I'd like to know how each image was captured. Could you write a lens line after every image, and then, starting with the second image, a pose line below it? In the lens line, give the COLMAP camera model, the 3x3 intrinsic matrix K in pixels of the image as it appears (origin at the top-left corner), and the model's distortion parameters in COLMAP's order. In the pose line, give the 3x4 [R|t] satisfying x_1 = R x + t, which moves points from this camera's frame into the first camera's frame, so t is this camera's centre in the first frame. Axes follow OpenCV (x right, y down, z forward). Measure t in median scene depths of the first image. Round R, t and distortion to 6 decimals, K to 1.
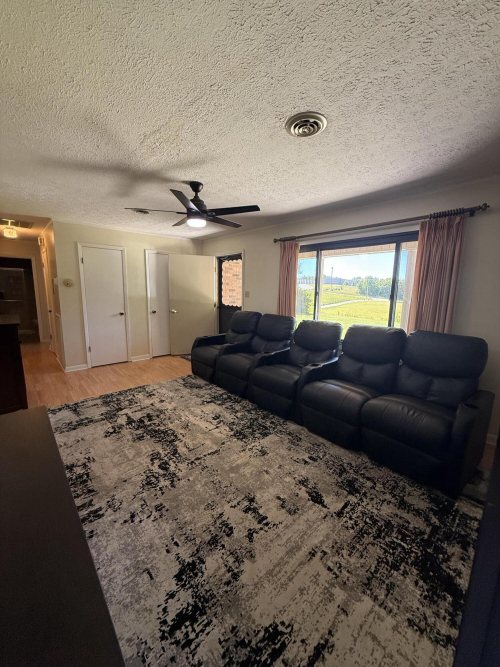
lens RADIAL K [[264.9, 0, 248.4], [0, 264.9, 331.9], [0, 0, 1]] dist [-0.001779, 0.001024]
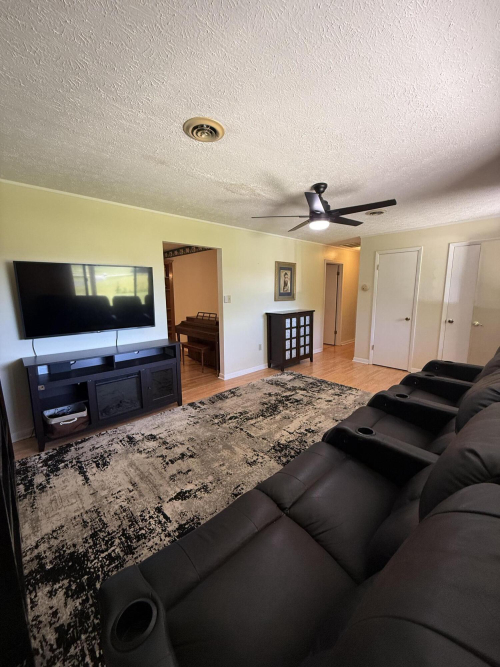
lens RADIAL K [[264.9, 0, 251.2], [0, 264.9, 332.2], [0, 0, 1]] dist [-0.001779, 0.001024]
pose [[0.019387, 0.140632, -0.989872, 0.824693], [-0.153467, 0.978744, 0.136045, -0.121058], [0.987964, 0.149276, 0.040557, 0.781354]]
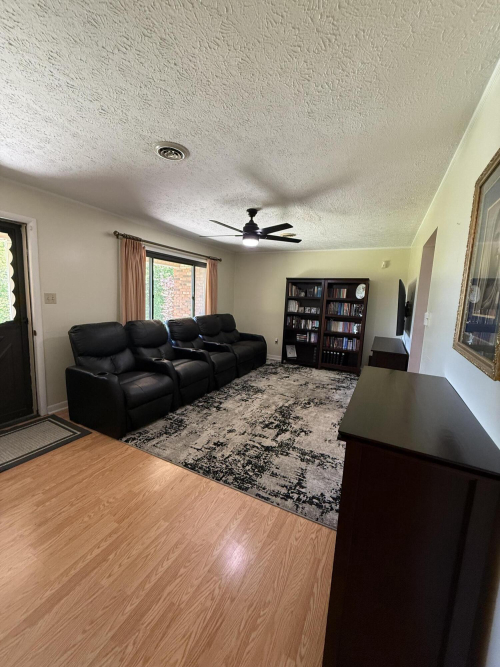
lens RADIAL K [[264.9, 0, 251.8], [0, 264.9, 331.4], [0, 0, 1]] dist [-0.001779, 0.001024]
pose [[-0.366324, -0.153479, 0.917742, -1.358853], [0.104275, 0.973319, 0.204395, -0.269146], [-0.924626, 0.170573, -0.340546, 1.480464]]
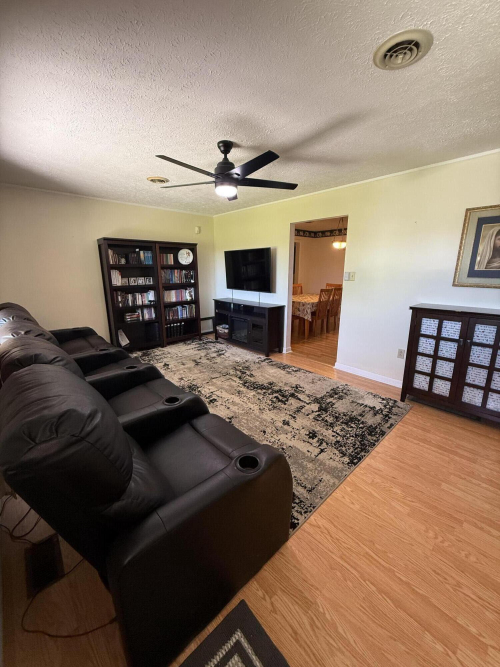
lens RADIAL K [[264.9, 0, 249.3], [0, 264.9, 330.8], [0, 0, 1]] dist [-0.001779, 0.001024]
pose [[-0.999778, -0.011039, -0.017946, -0.261919], [-0.017168, 0.920585, 0.390166, -0.334621], [0.012213, 0.390387, -0.920570, 1.997709]]
